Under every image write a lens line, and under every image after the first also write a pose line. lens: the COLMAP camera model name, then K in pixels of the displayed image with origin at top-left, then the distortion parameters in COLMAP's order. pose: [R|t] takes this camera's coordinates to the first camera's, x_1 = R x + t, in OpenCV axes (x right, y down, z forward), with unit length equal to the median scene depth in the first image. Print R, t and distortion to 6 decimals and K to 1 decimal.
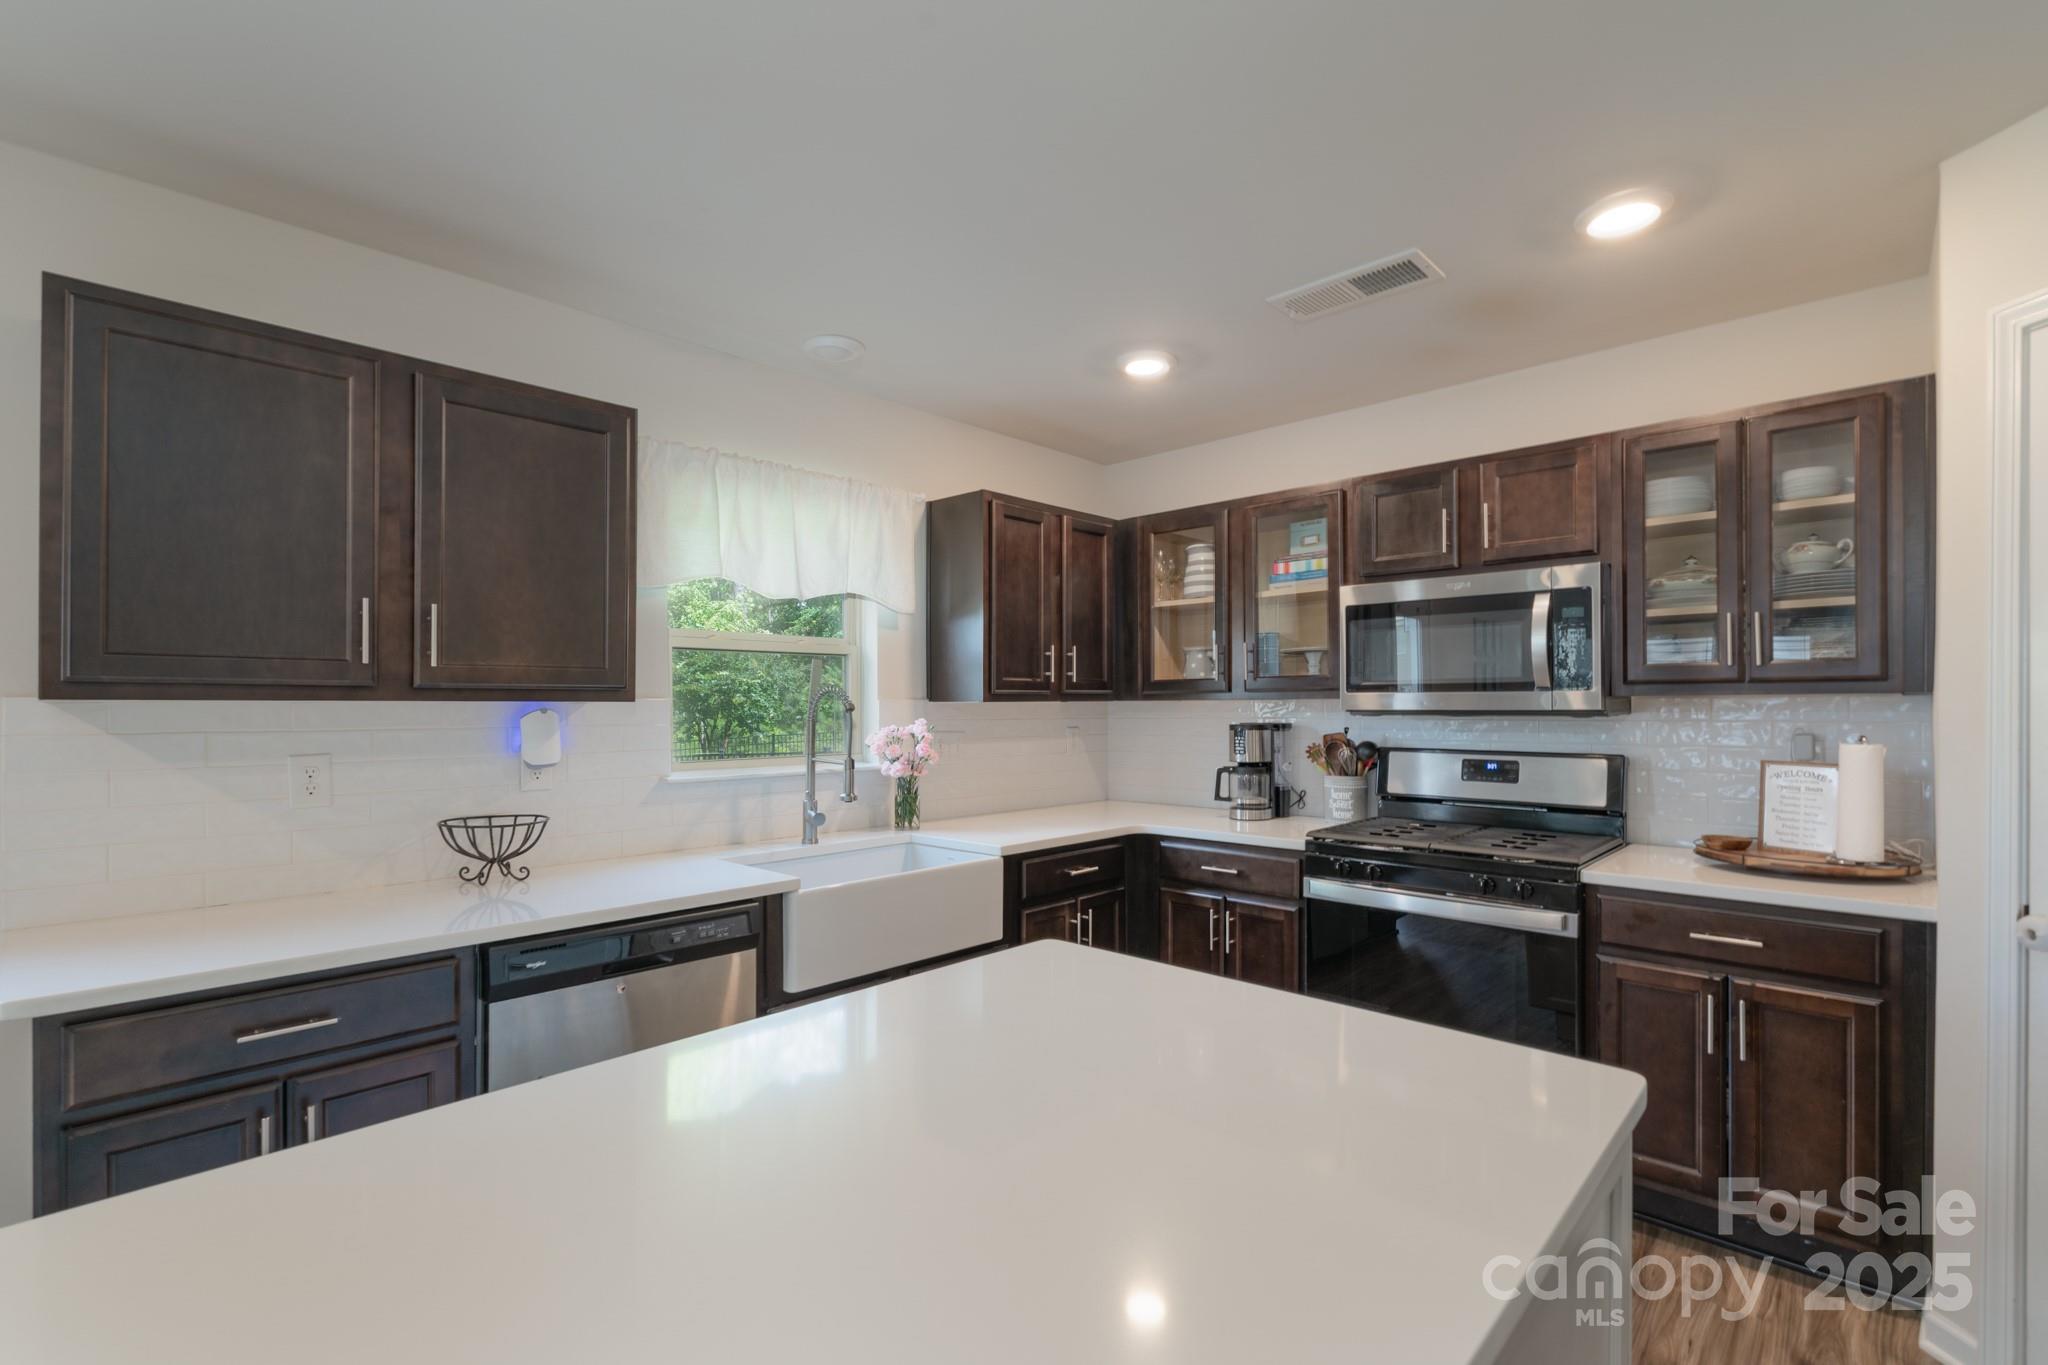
lens RADIAL K [[926.5, 0, 1017.1], [0, 926.5, 707.3], [0, 0, 1]] dist [-0.002360, 0.000322]
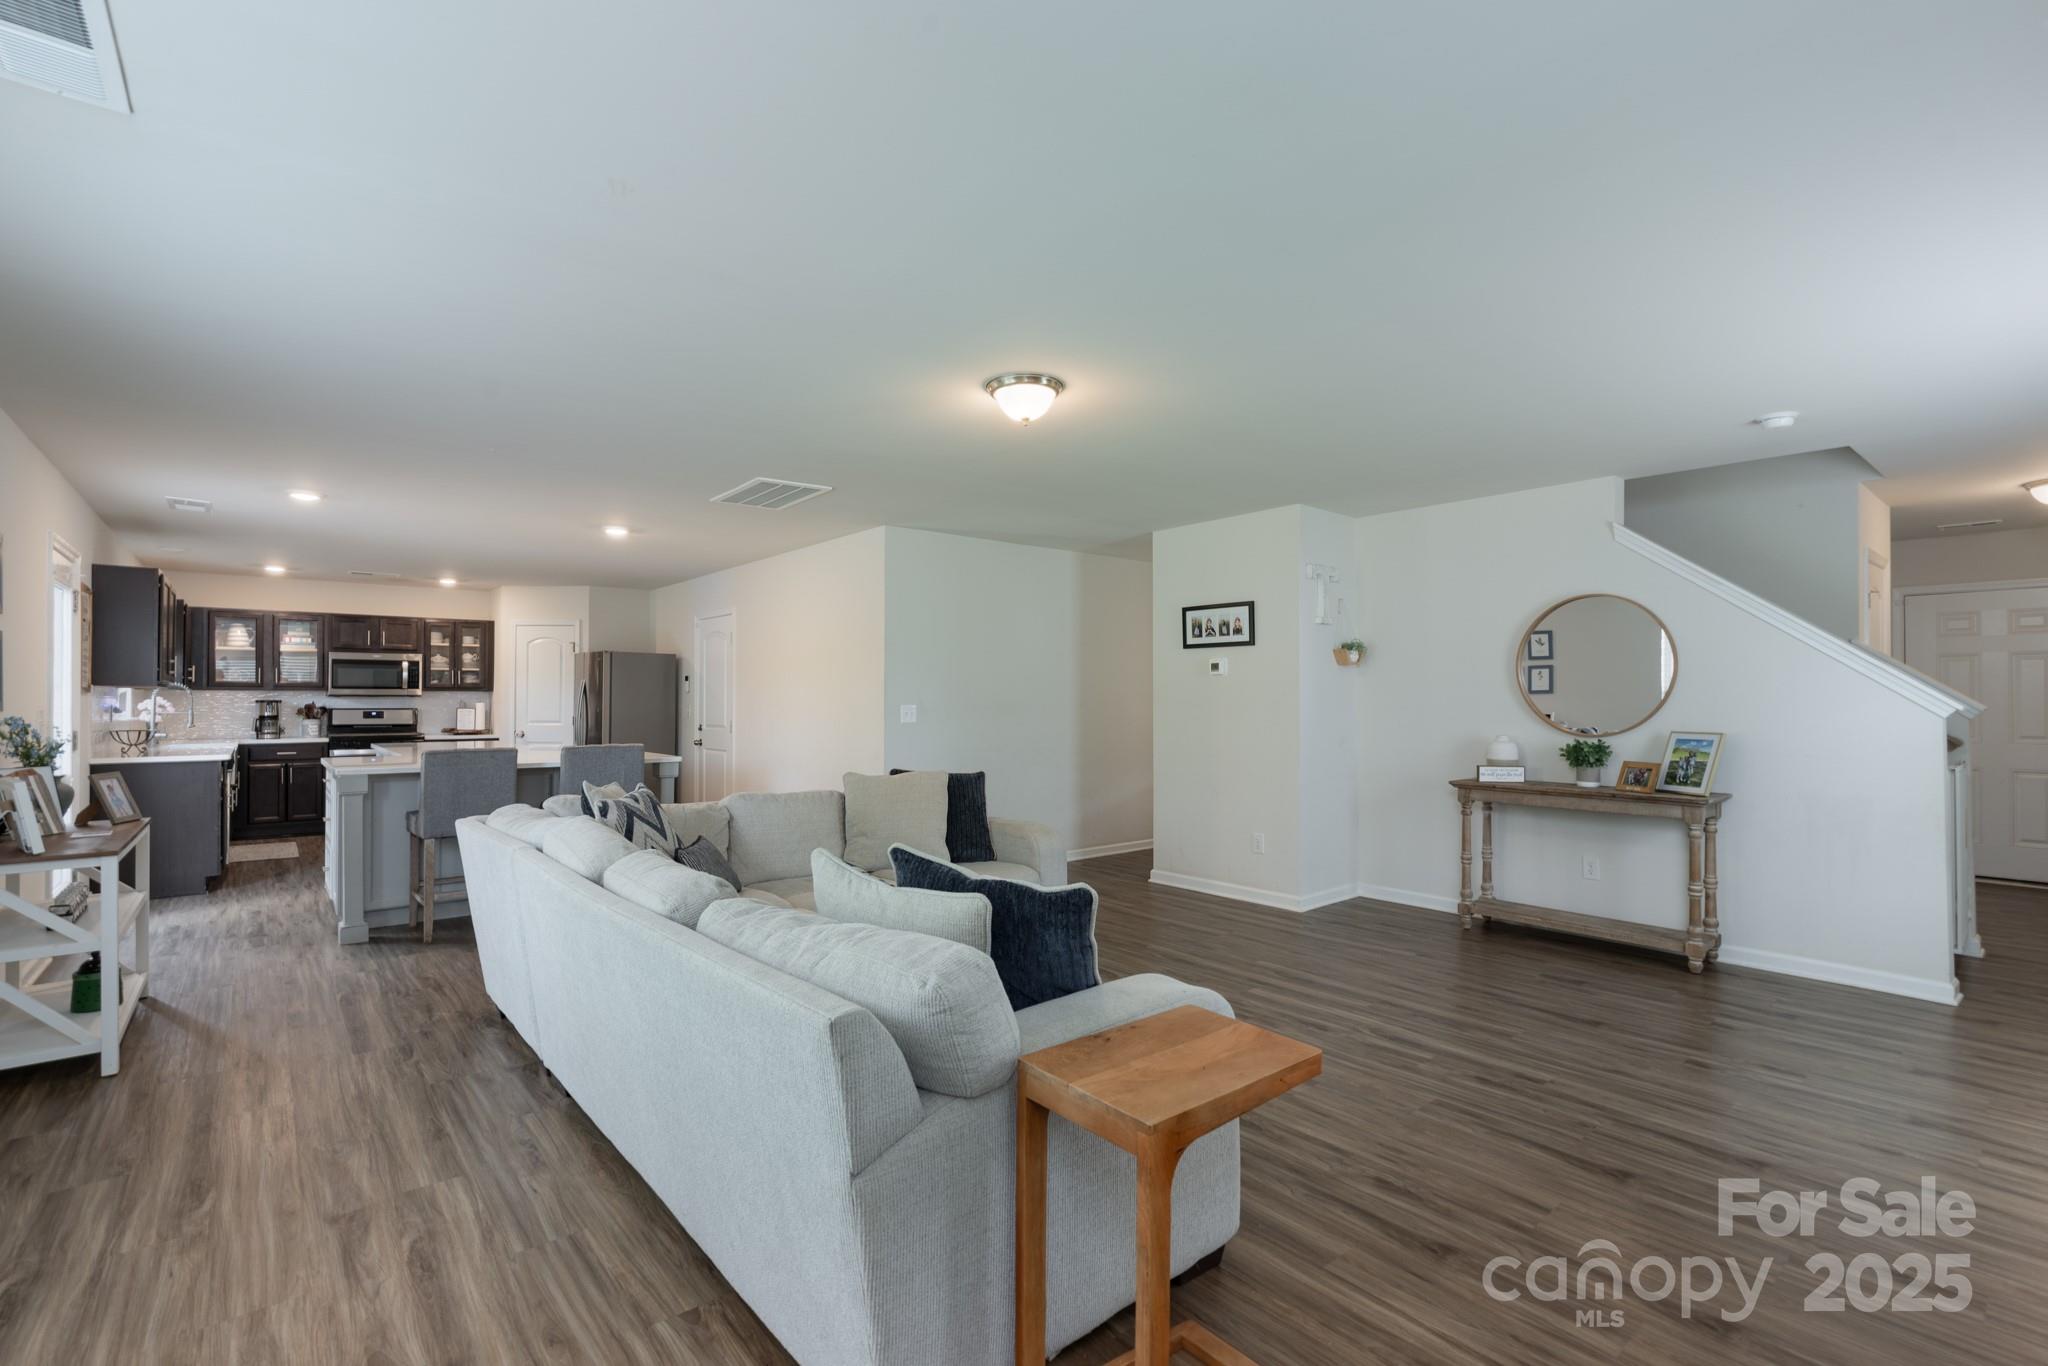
lens RADIAL K [[926.5, 0, 1018.0], [0, 926.5, 679.9], [0, 0, 1]] dist [-0.002360, 0.000322]
pose [[0.092869, 0.028933, 0.995258, -2.477995], [0.003766, 0.999560, -0.029410, 0.052711], [-0.995671, 0.006479, 0.092719, -1.492917]]
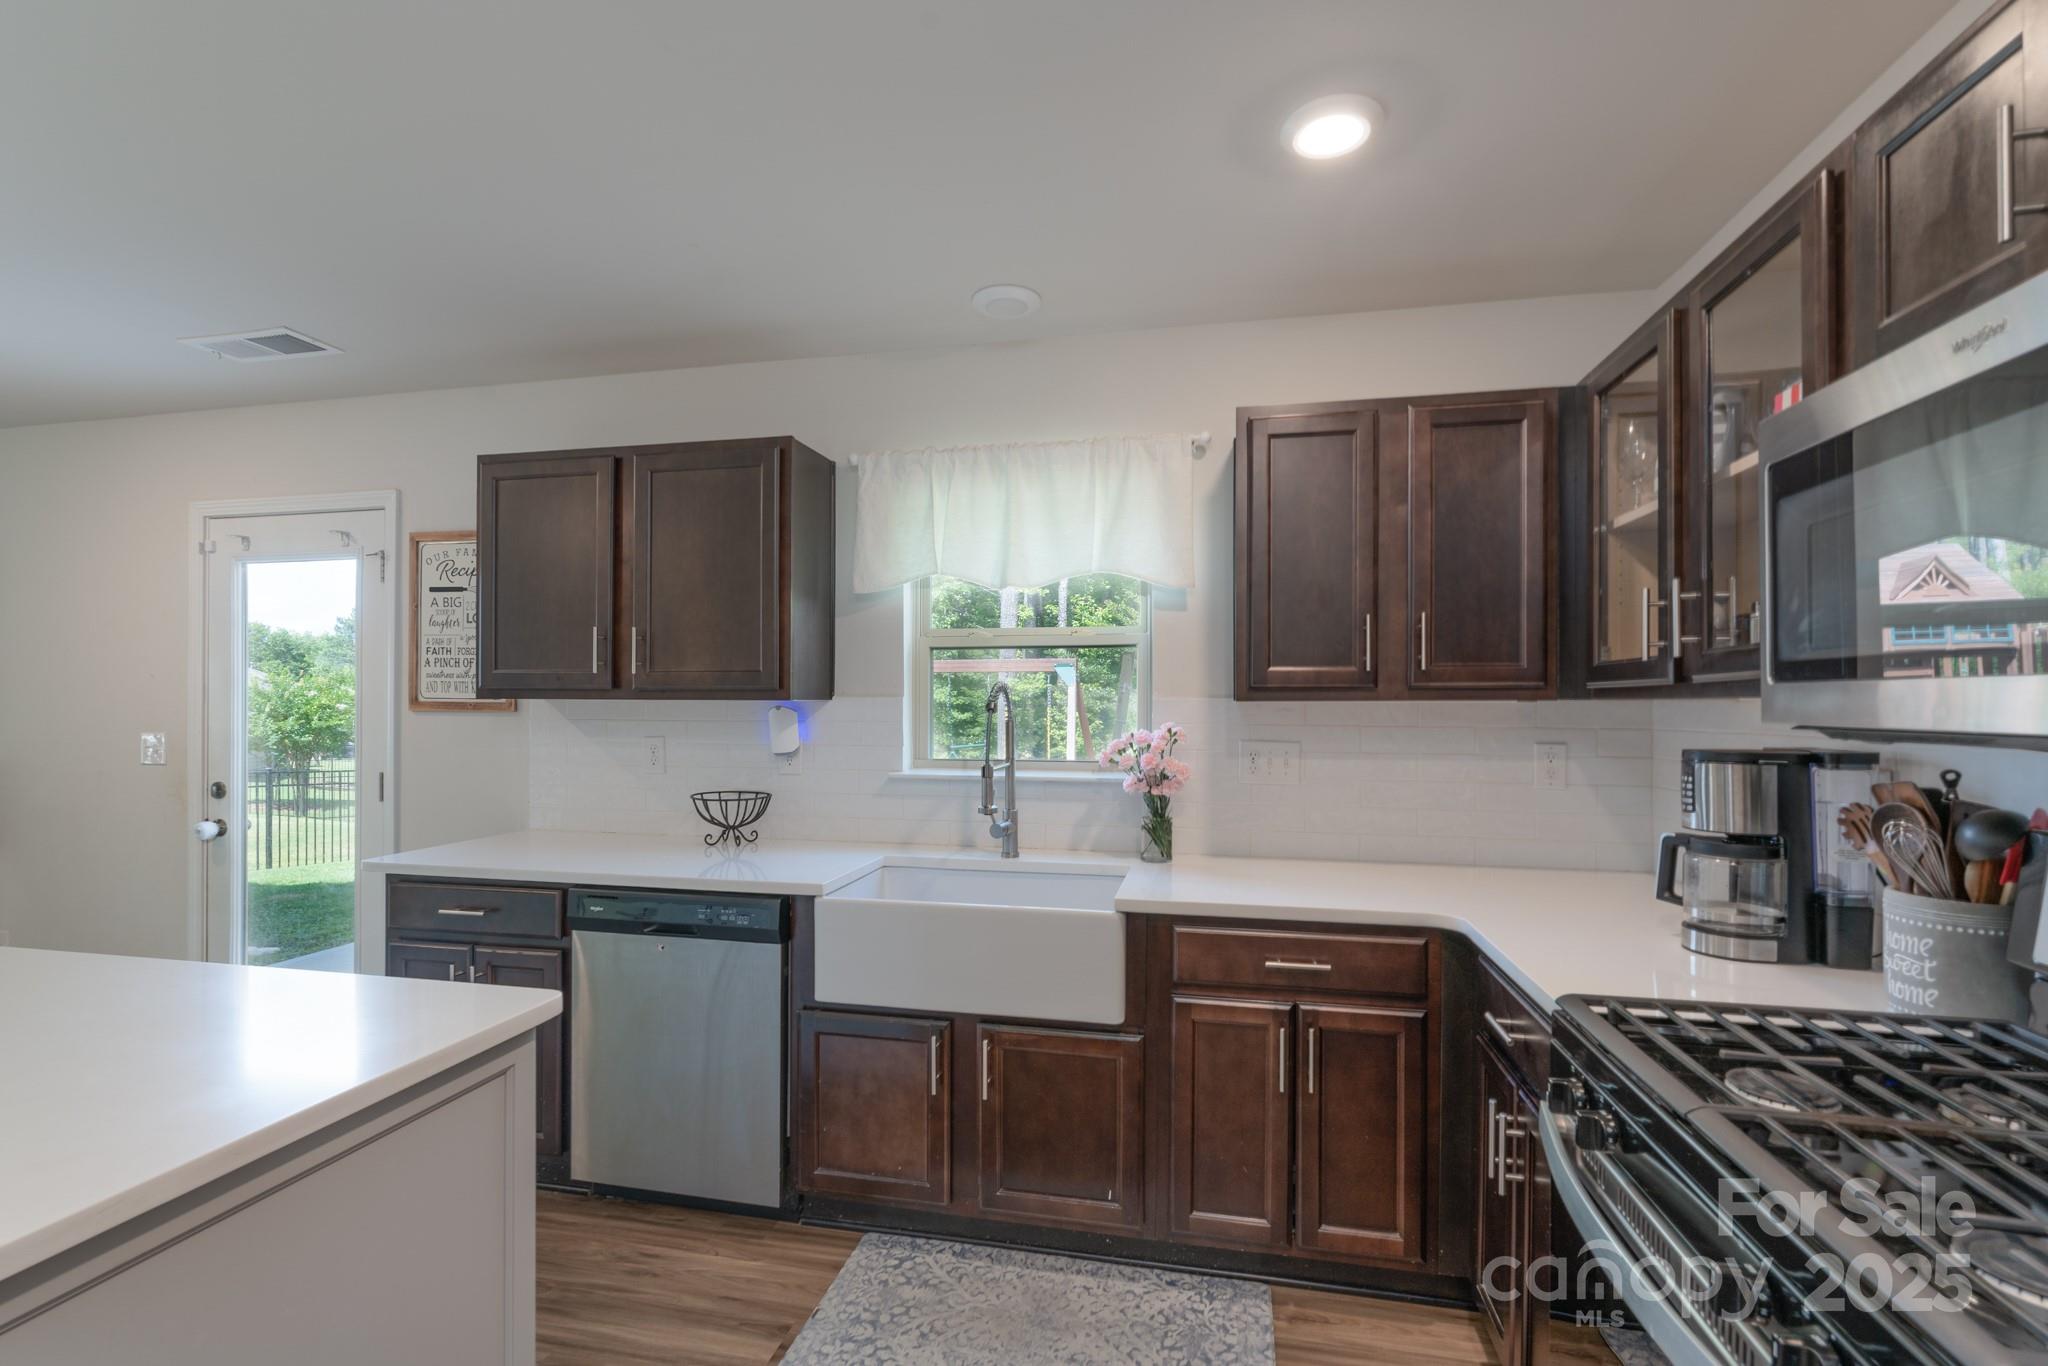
lens RADIAL K [[926.5, 0, 1025.9], [0, 926.5, 699.6], [0, 0, 1]] dist [-0.002360, 0.000322]
pose [[0.522248, 0.003668, -0.852786, 0.564094], [-0.004387, 0.999989, 0.001615, -0.008291], [0.852782, 0.002898, 0.522259, 0.550365]]
